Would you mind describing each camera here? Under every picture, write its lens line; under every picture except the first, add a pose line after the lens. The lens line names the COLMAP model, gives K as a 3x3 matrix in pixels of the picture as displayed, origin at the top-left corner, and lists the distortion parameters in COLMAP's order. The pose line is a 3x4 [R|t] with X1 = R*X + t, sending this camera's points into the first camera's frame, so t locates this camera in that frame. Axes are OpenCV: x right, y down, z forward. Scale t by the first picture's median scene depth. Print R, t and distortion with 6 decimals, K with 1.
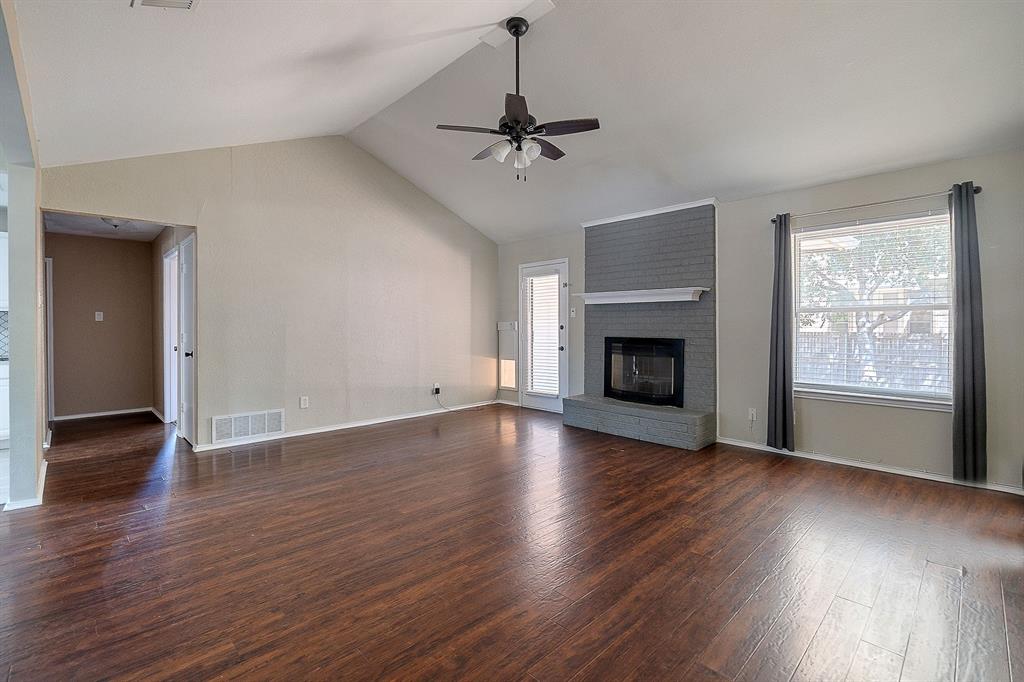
lens RADIAL K [[459.6, 0, 513.0], [0, 459.6, 325.8], [0, 0, 1]] dist [-0.000496, 0.000228]
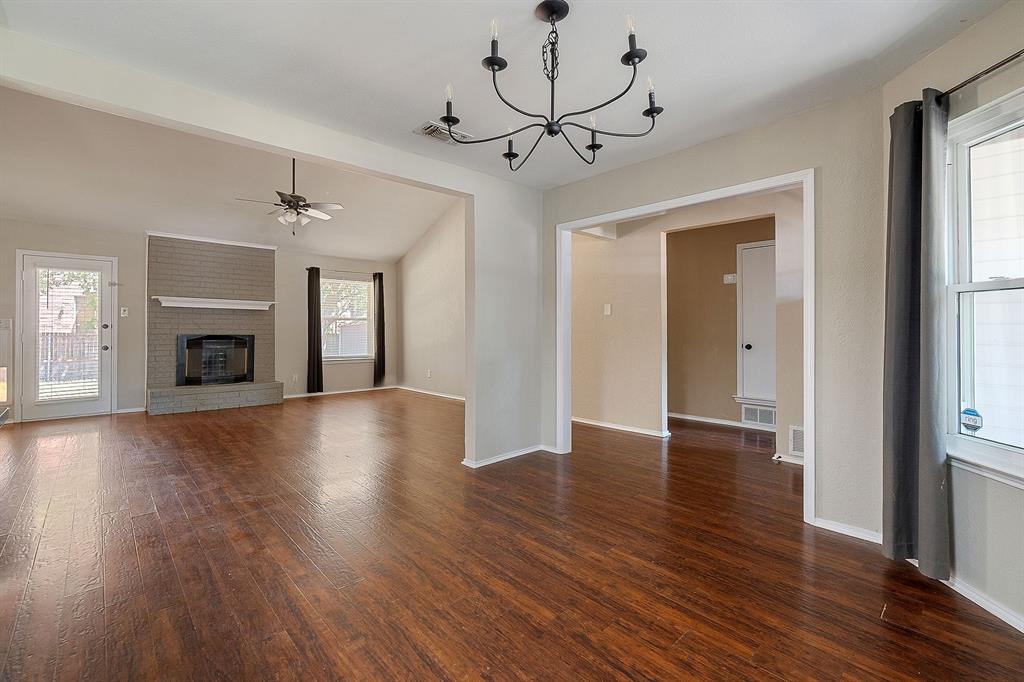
lens RADIAL K [[442.2, 0, 510.5], [0, 442.2, 329.0], [0, 0, 1]] dist [0.001934, 0.000248]
pose [[0.019700, 0.004525, 0.999796, -1.021365], [-0.003537, 0.999984, -0.004456, 0.012319], [-0.999800, -0.003449, 0.019716, 0.143778]]
